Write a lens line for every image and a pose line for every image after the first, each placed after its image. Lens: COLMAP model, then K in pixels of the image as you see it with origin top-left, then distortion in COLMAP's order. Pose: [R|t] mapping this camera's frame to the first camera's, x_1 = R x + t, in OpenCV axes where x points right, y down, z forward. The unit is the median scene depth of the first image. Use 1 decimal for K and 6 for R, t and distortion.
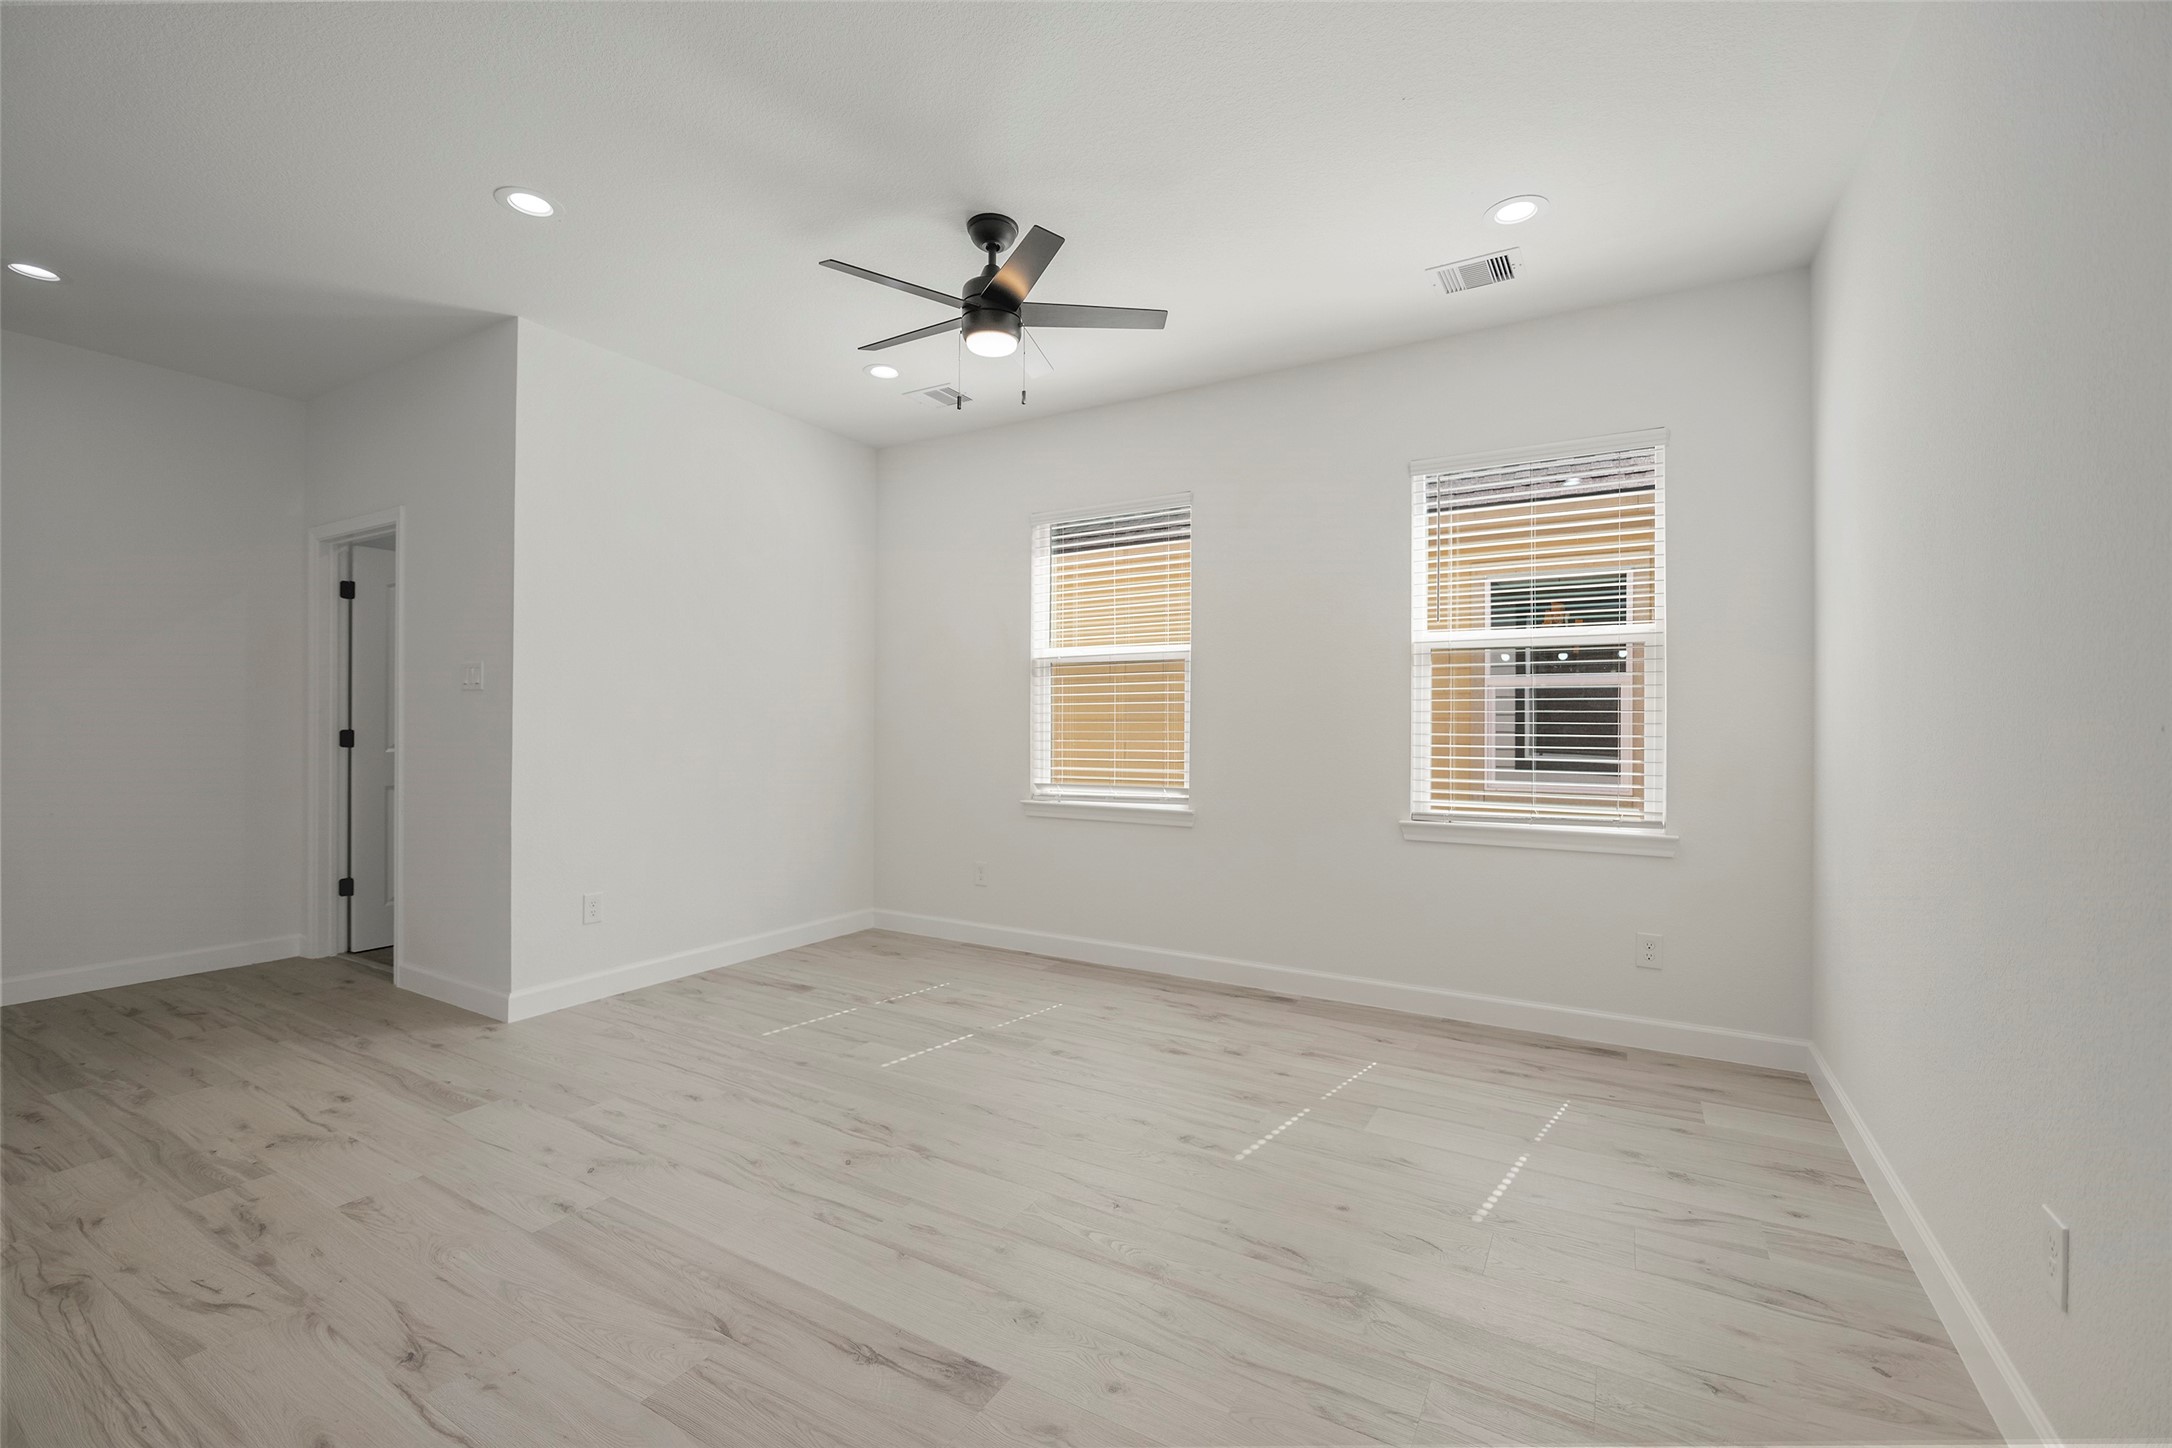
lens RADIAL K [[908.3, 0, 1086.0], [0, 908.3, 724.0], [0, 0, 1]] dist [-0.008367, 0.000202]
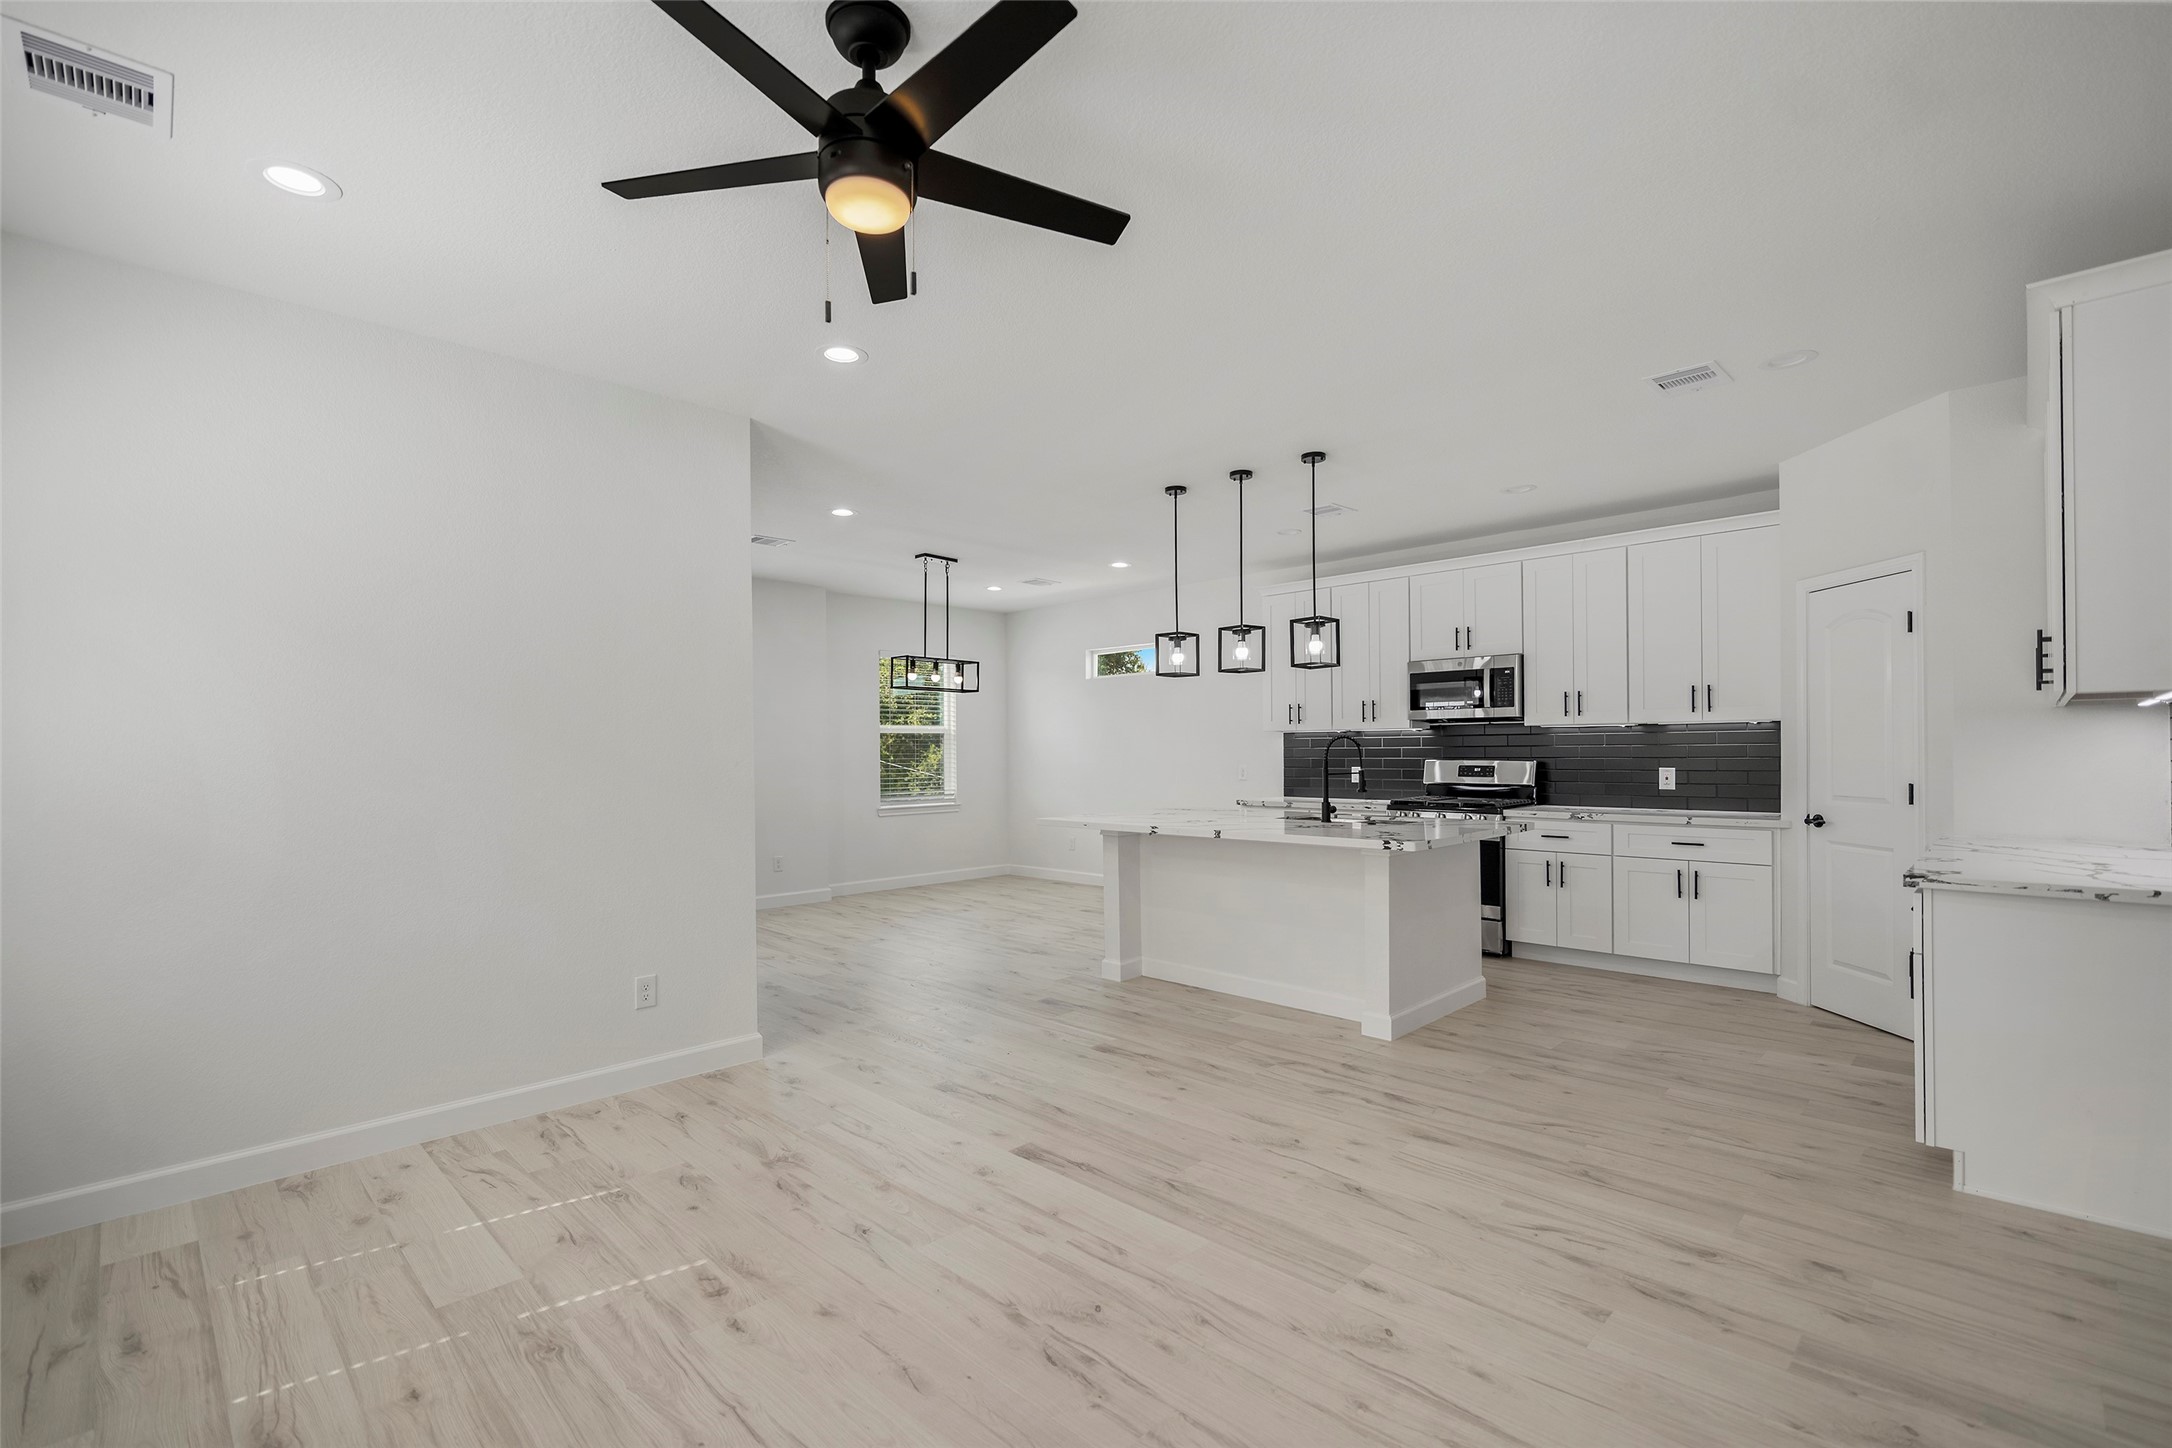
lens RADIAL K [[964.7, 0, 1086.0], [0, 964.7, 724.0], [0, 0, 1]] dist [-0.003422, -0.000137]
pose [[-0.968416, 0.011041, 0.249094, -0.405248], [0.004990, 0.999677, -0.024913, -0.051073], [-0.249289, -0.022883, -0.968159, 1.587528]]
